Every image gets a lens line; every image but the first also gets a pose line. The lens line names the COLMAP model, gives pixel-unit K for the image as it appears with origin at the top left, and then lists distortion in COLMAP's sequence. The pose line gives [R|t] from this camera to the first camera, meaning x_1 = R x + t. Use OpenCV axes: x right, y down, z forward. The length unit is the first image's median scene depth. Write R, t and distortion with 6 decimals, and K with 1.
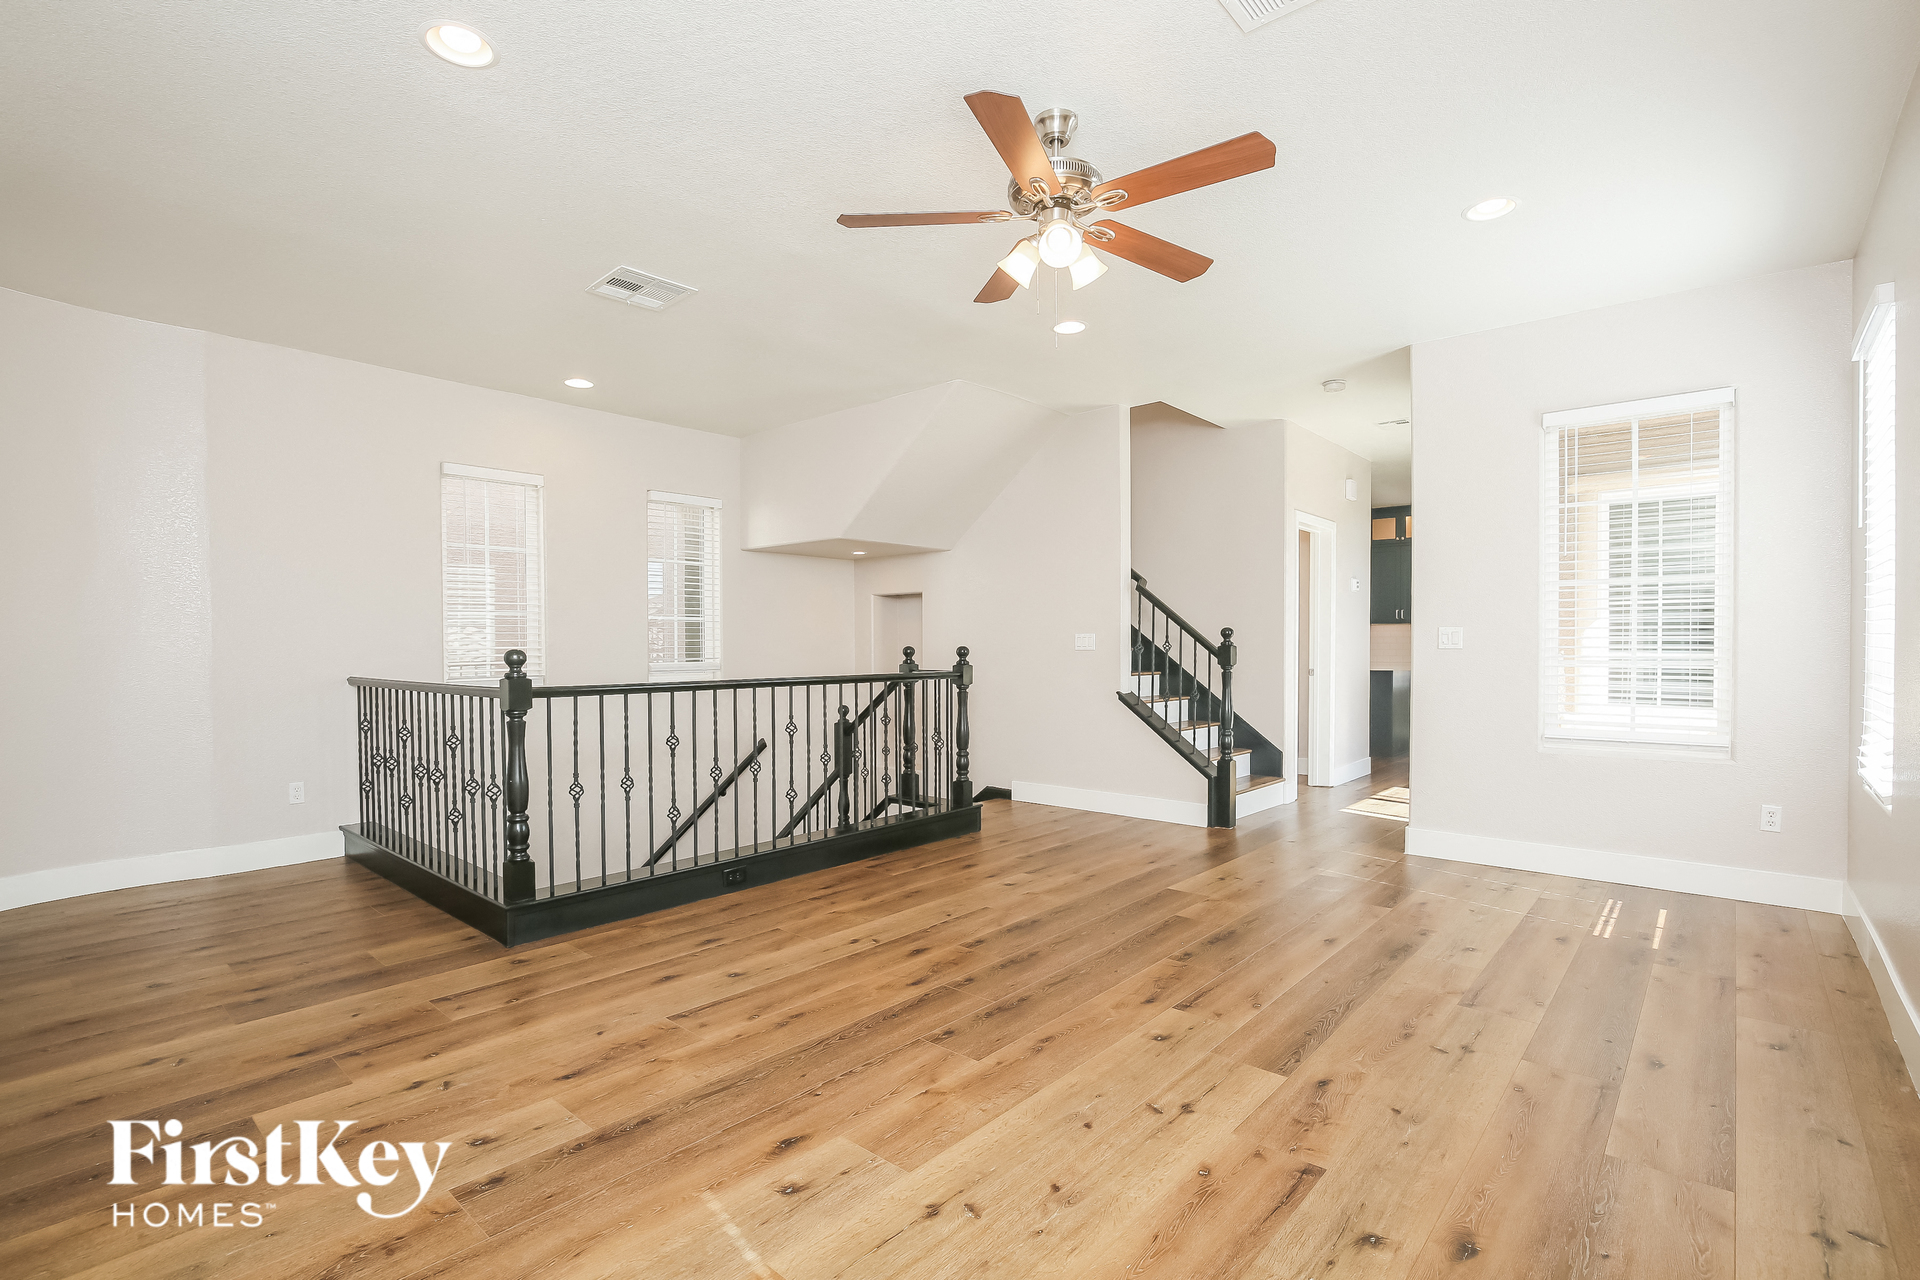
lens RADIAL K [[903.1, 0, 972.4], [0, 903.1, 643.0], [0, 0, 1]] dist [-0.046309, 0.011776]
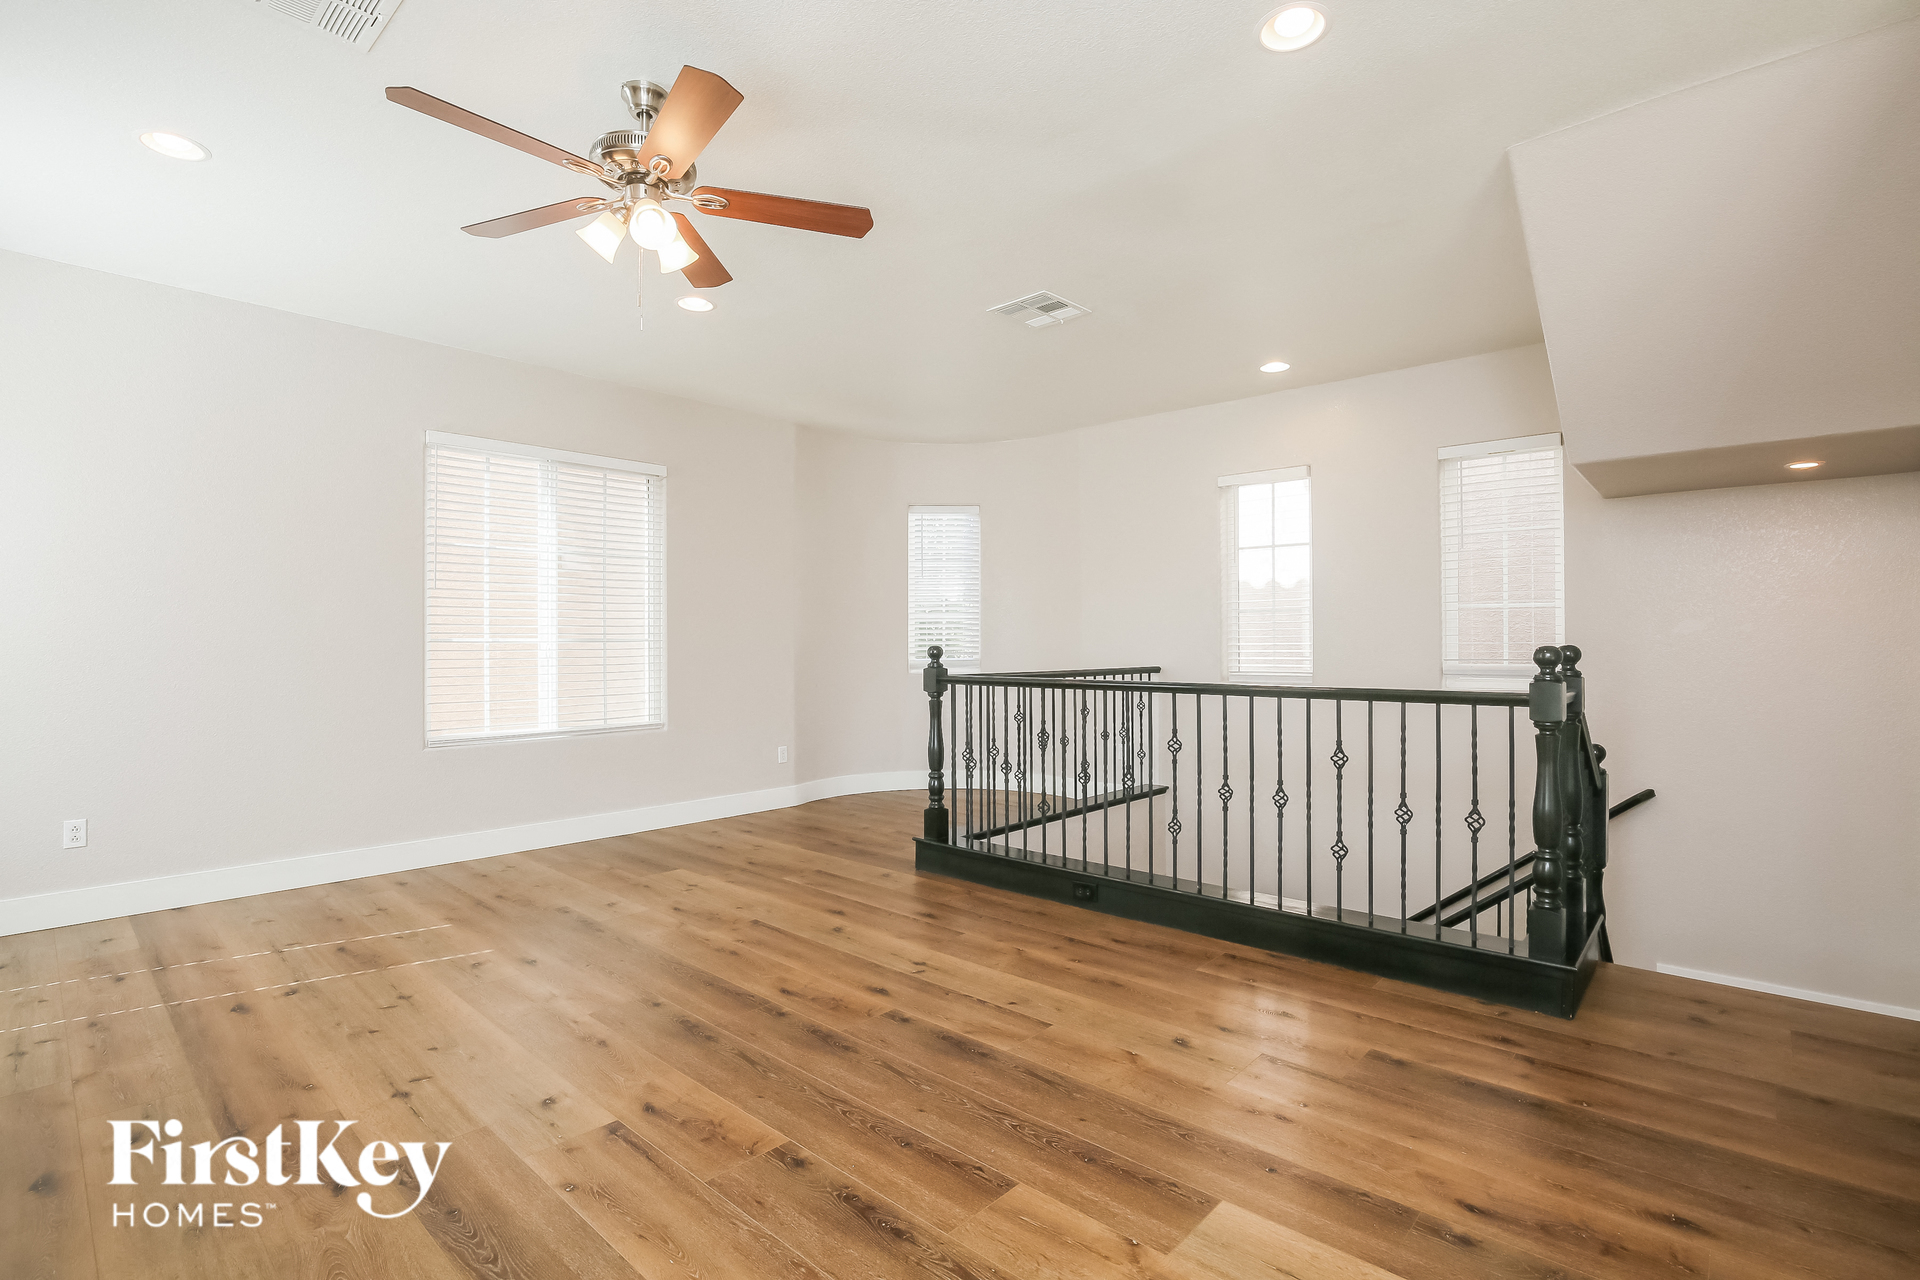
lens RADIAL K [[903.1, 0, 972.4], [0, 903.1, 643.0], [0, 0, 1]] dist [-0.046309, 0.011776]
pose [[-0.024755, 0.006752, -0.999671, 0.780955], [0.001143, 0.999977, 0.006726, -0.004979], [0.999693, -0.000976, -0.024762, 1.062803]]
